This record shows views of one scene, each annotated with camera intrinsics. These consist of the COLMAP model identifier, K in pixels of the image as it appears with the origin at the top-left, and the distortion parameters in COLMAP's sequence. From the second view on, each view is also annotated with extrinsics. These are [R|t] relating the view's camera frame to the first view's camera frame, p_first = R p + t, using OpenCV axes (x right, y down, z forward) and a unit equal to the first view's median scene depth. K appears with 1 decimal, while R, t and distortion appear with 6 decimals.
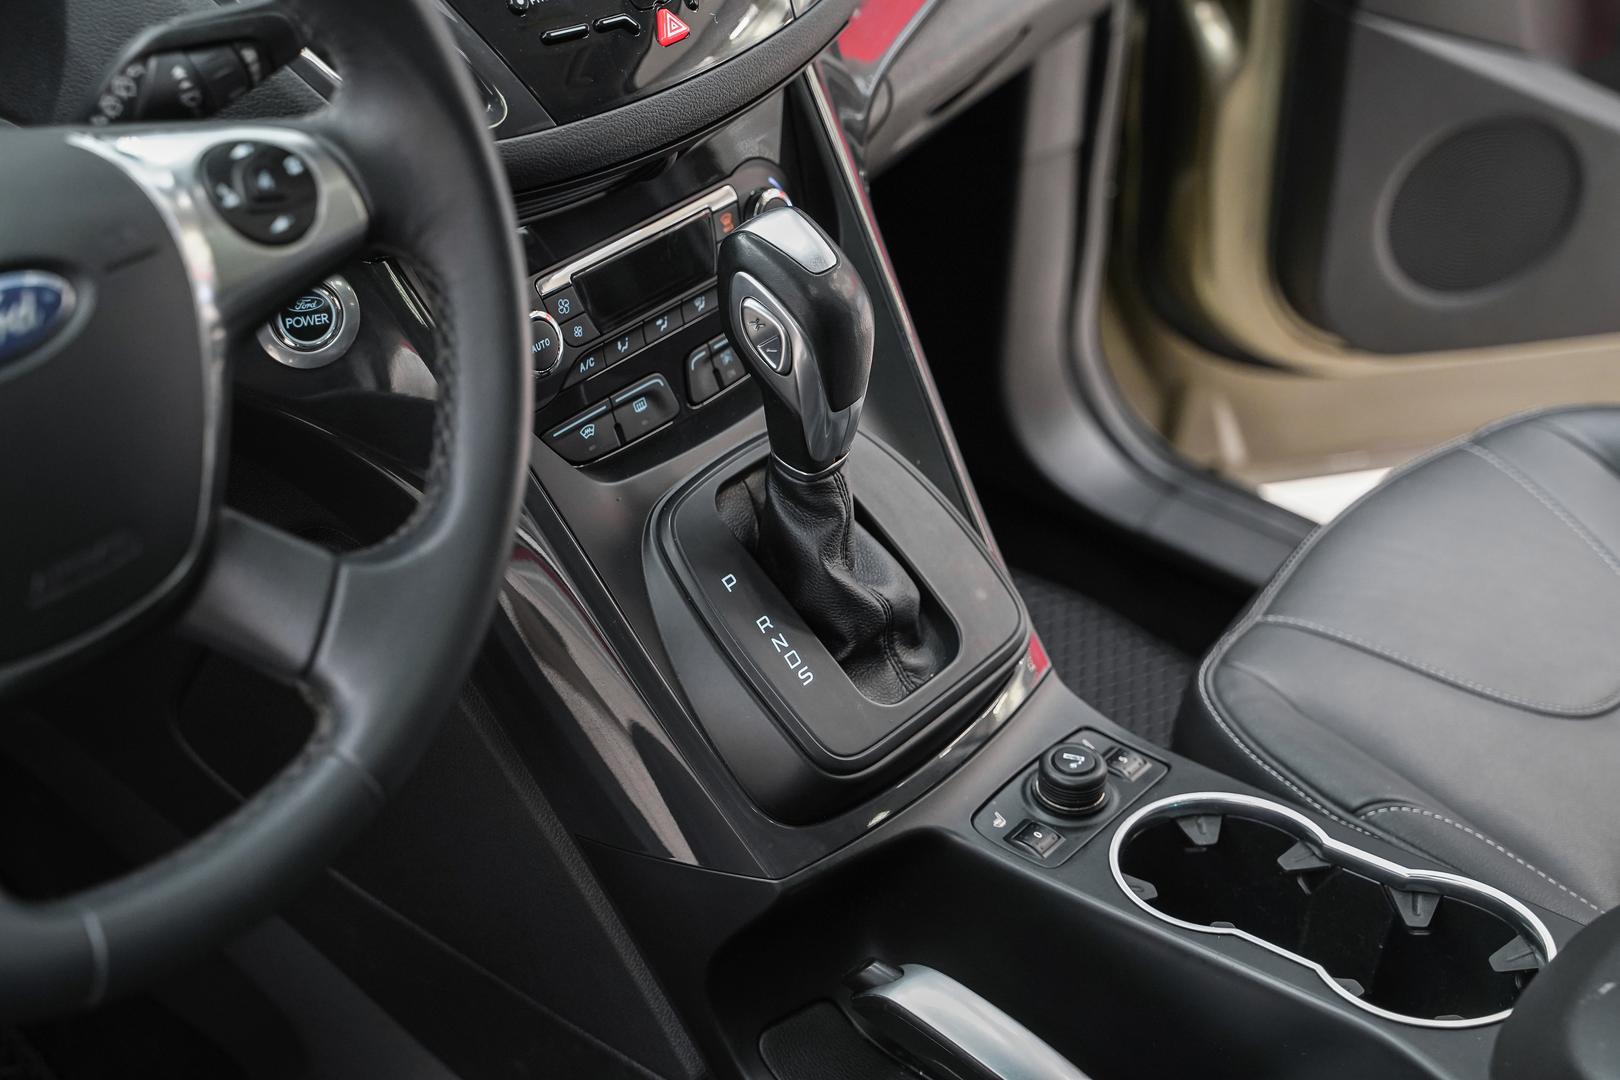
lens RADIAL K [[2547.0, 0, 810.0], [0, 2547.0, 540.0], [0, 0, 1]] dist [-0.048747, -0.074032]
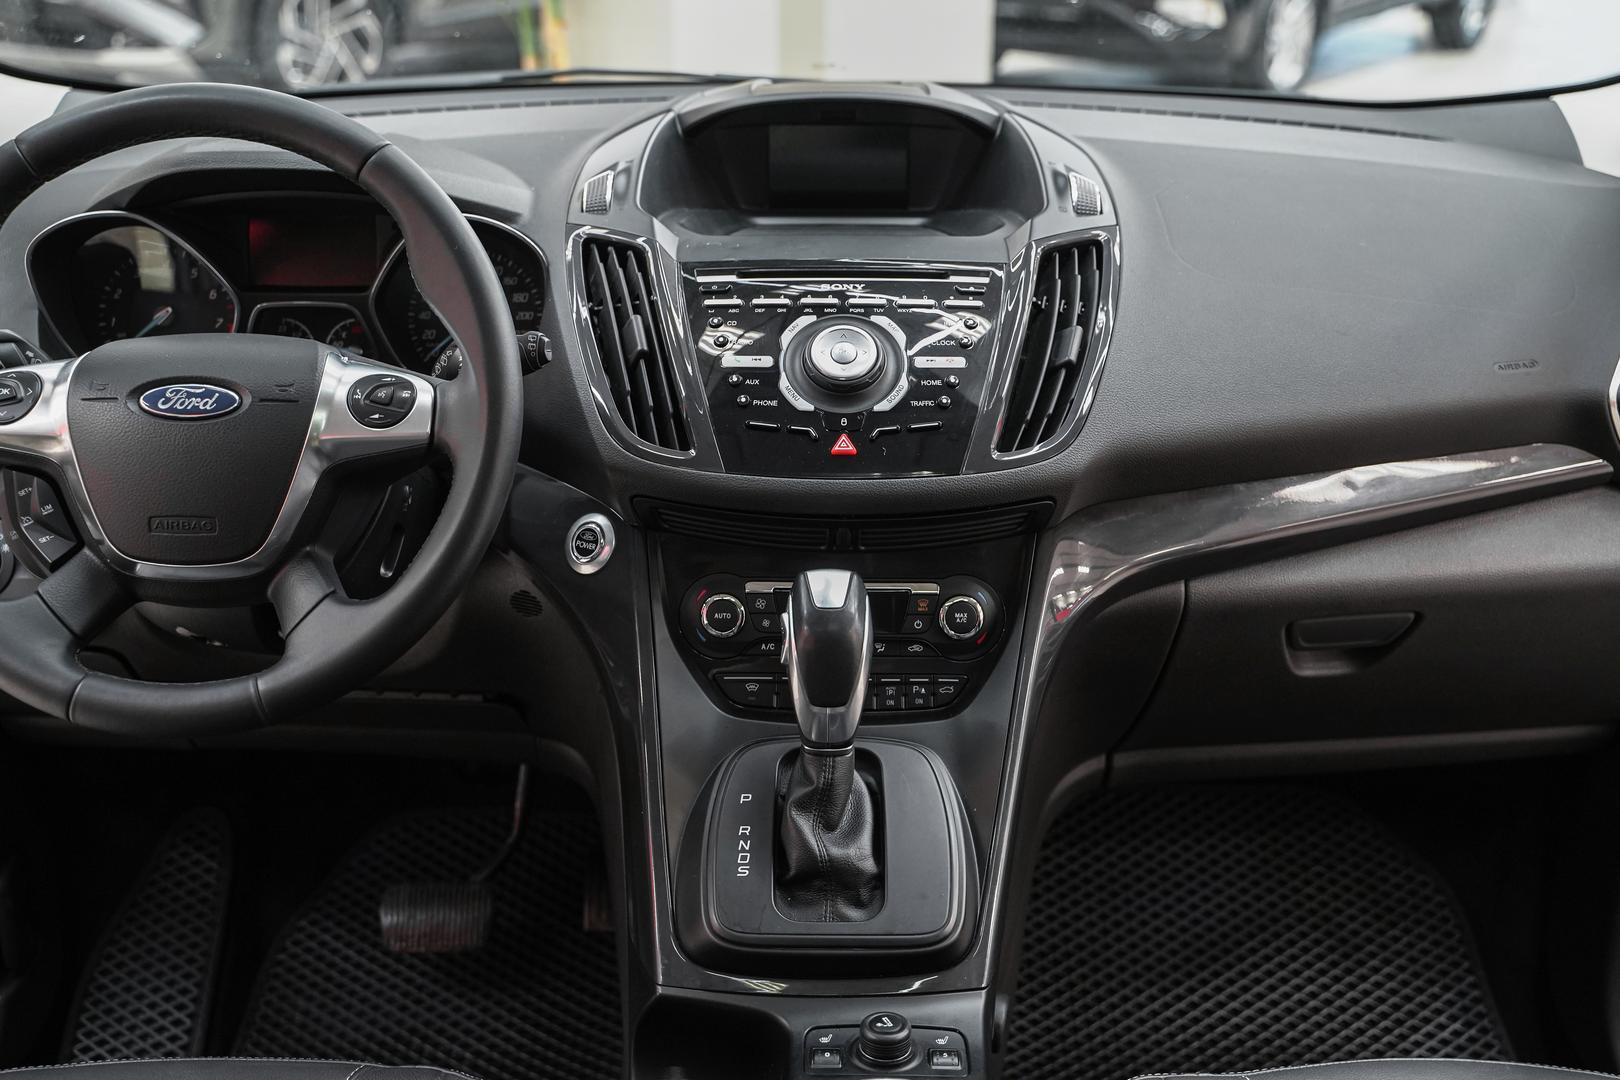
lens RADIAL K [[1940.5, 0, 818.6], [0, 1940.5, 538.4], [0, 0, 1]] dist [0.012759, -0.001379]
pose [[0.617291, 0.220559, -0.755186, 0.814087], [-0.418622, 0.904811, -0.077925, -0.050000], [0.666113, 0.364240, 0.650863, 0.230737]]
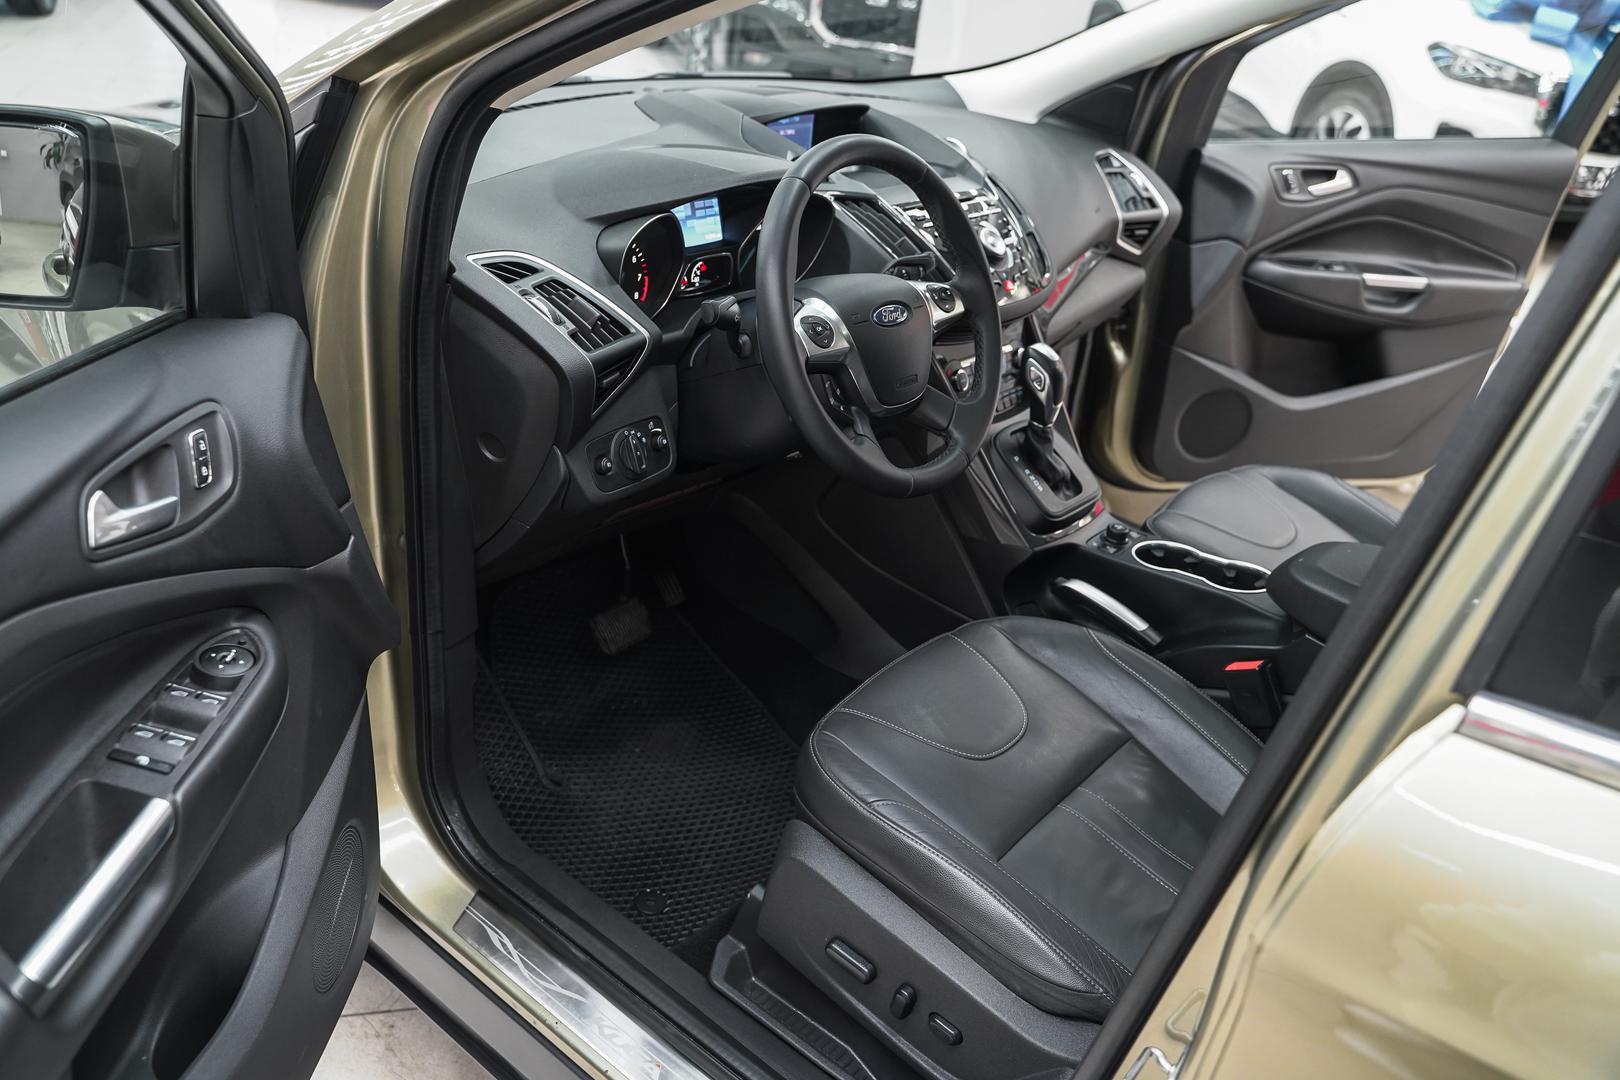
lens RADIAL K [[1335.5, 0, 809.2], [0, 1335.5, 529.6], [0, 0, 1]] dist [-0.006741, -0.000961]
pose [[0.999014, 0.042584, 0.012539, -0.308321], [-0.040196, 0.987628, -0.151578, 0.367724], [-0.018839, 0.150925, 0.988366, -0.641026]]
